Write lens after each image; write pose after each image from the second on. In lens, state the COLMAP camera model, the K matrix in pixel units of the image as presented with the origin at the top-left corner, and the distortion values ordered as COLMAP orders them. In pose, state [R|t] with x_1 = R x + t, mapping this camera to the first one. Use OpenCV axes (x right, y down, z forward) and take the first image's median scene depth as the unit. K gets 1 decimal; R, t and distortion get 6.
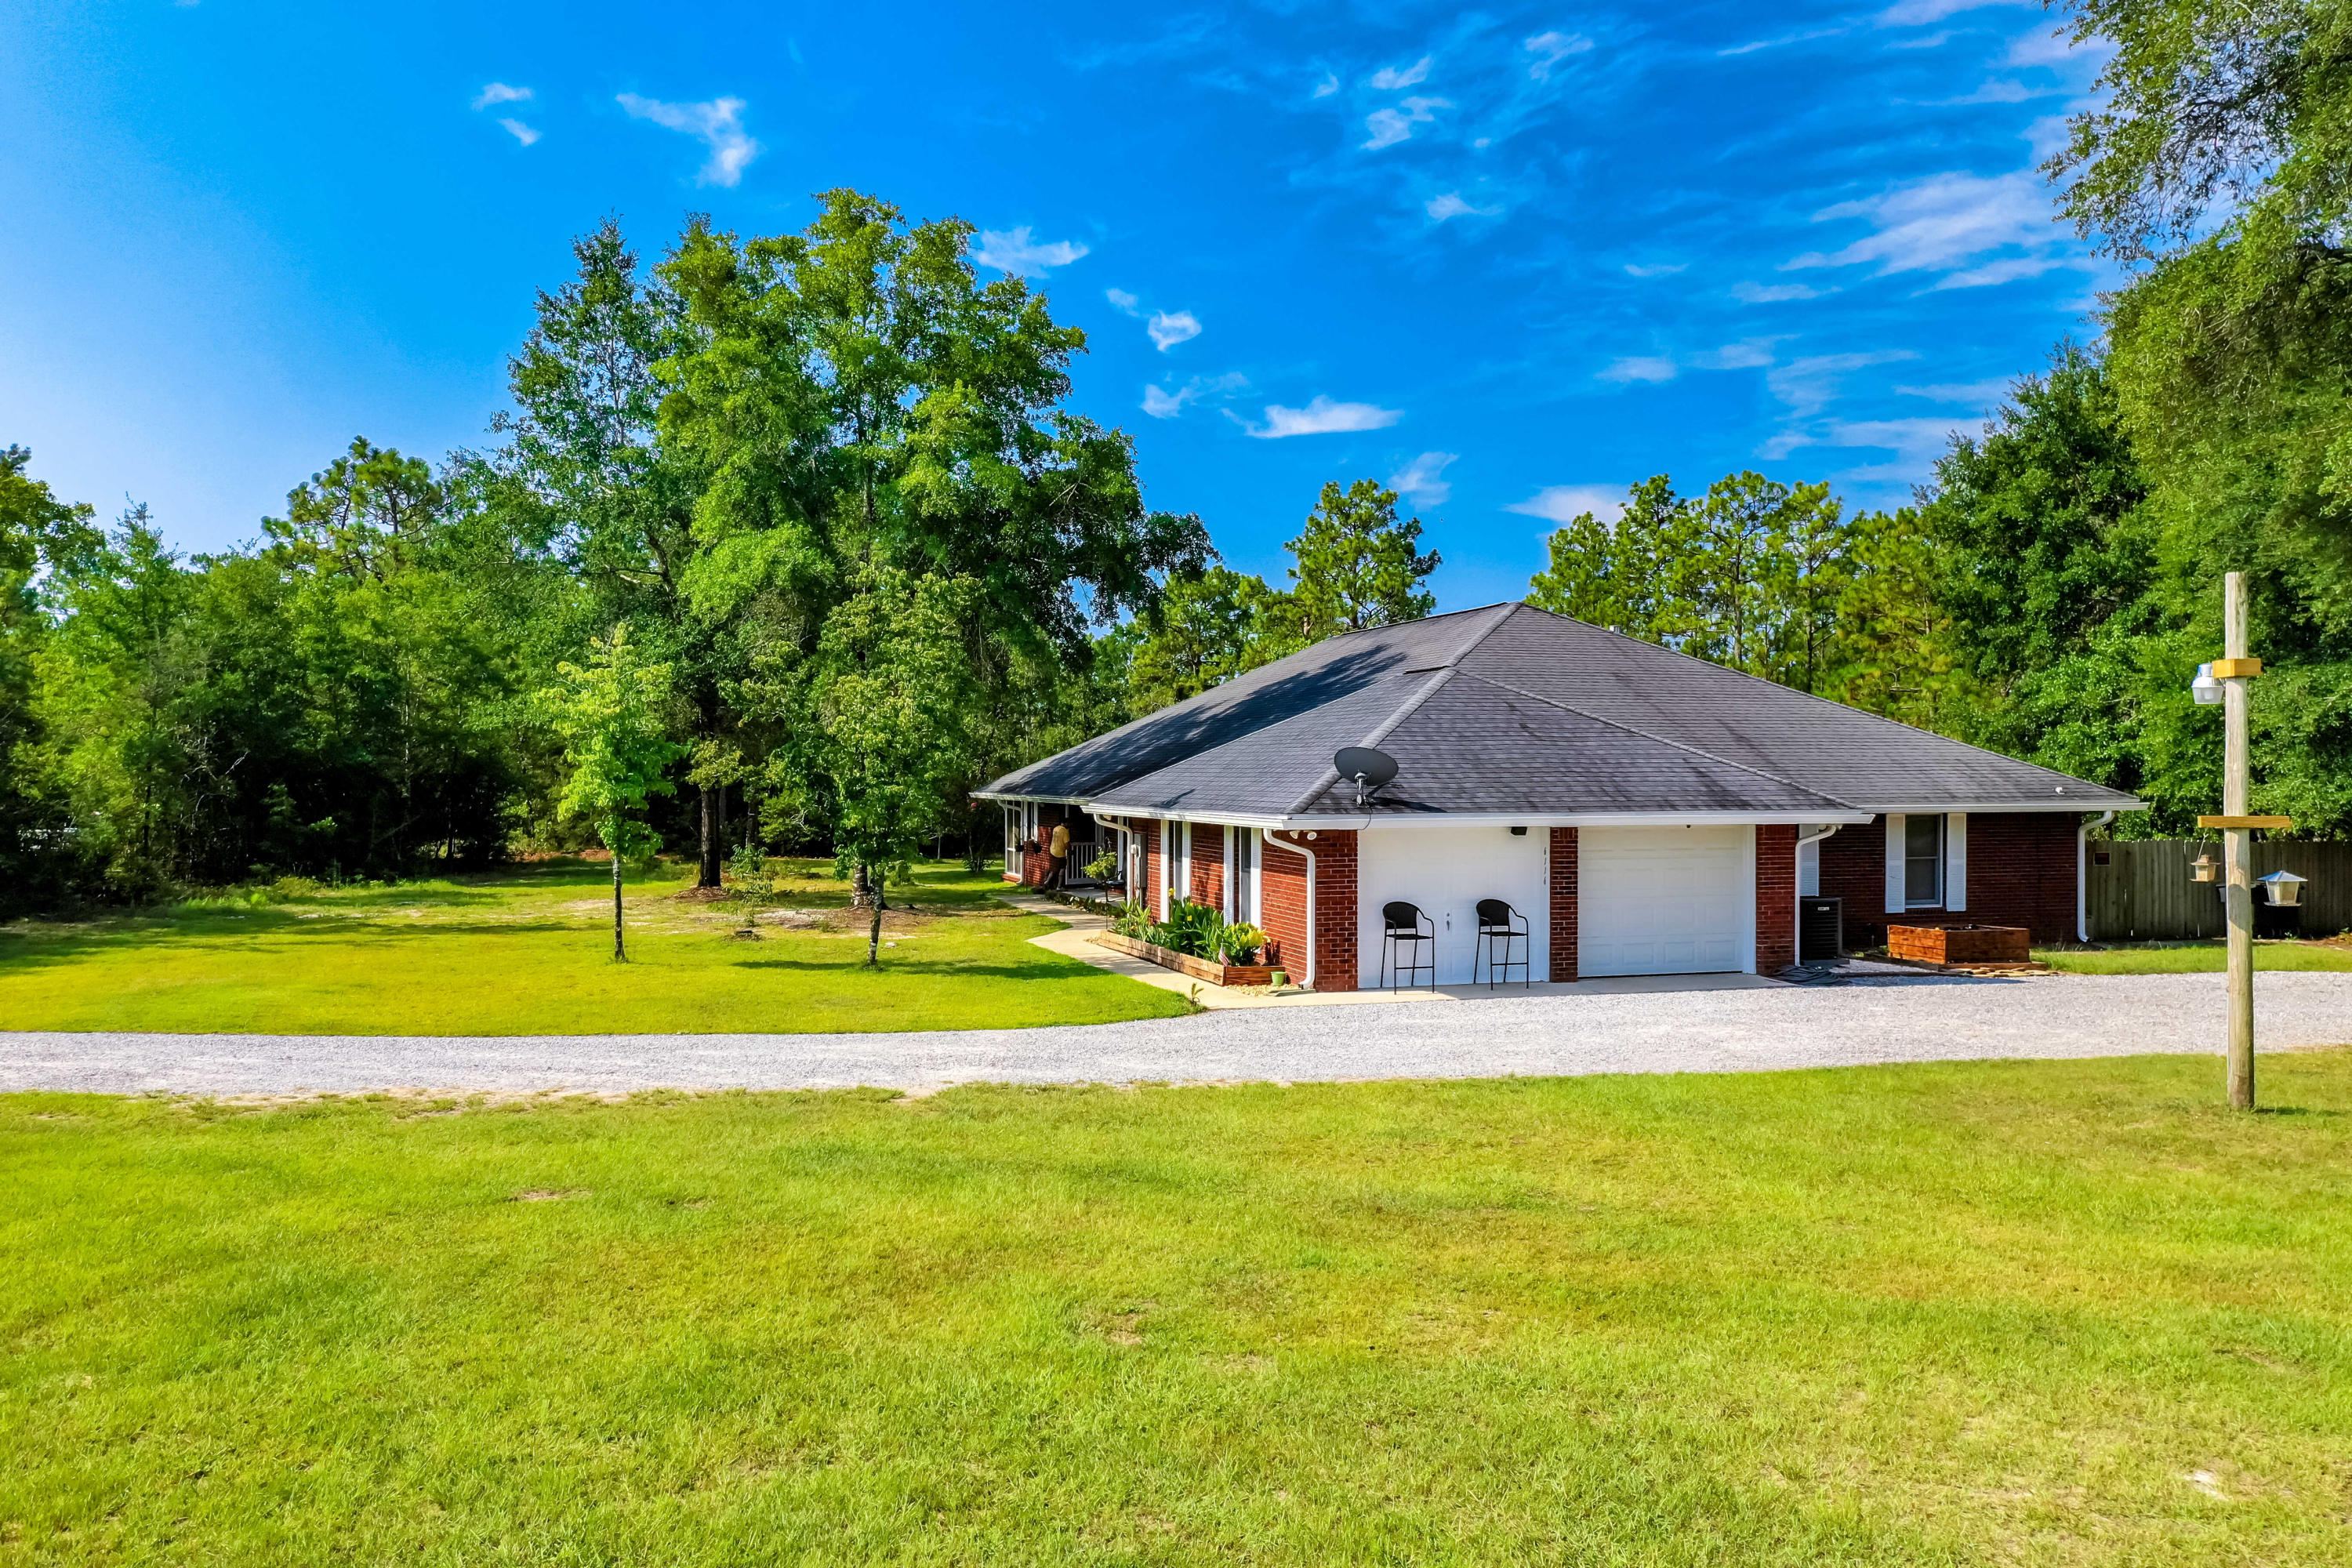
lens RADIAL K [[1880.7, 0, 1162.4], [0, 1880.7, 790.8], [0, 0, 1]] dist [-0.010639, 0.056572]
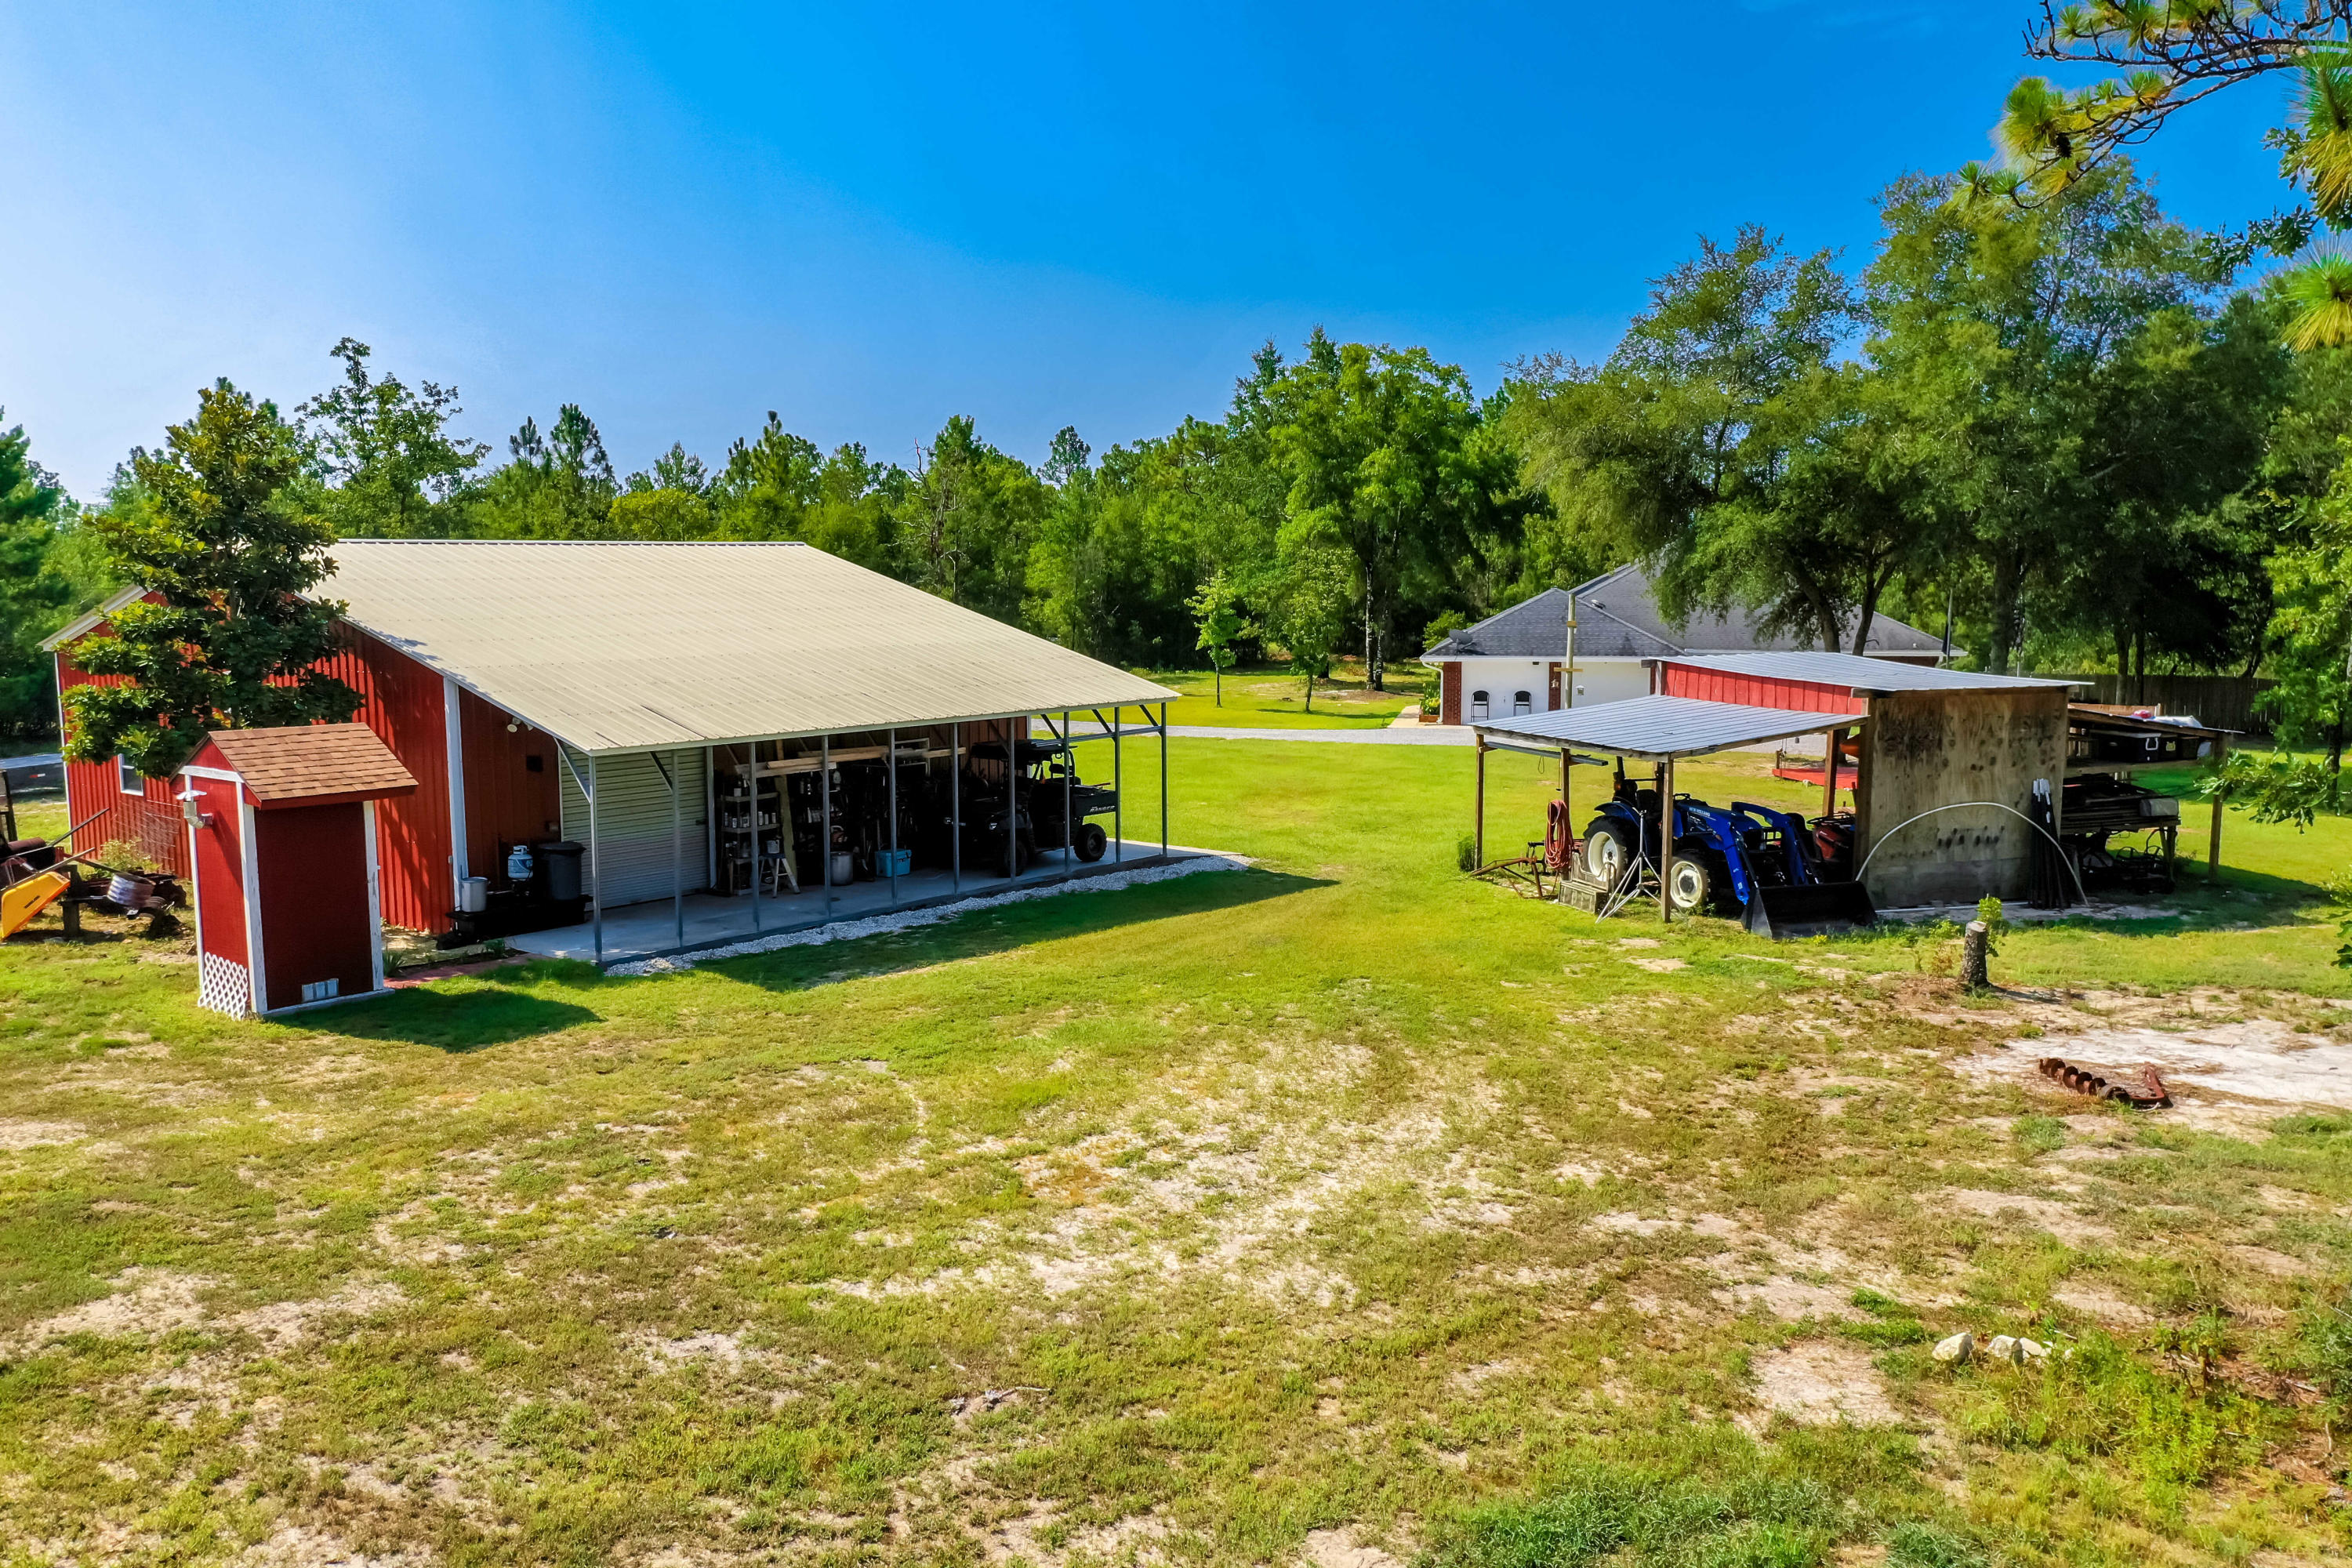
lens RADIAL K [[1880.7, 0, 1162.4], [0, 1880.7, 790.8], [0, 0, 1]] dist [-0.010639, 0.056572]
pose [[0.883287, 0.050084, -0.466150, 0.803223], [0.003157, 0.993620, 0.112738, -0.079890], [0.468822, -0.101052, 0.877493, -1.215798]]
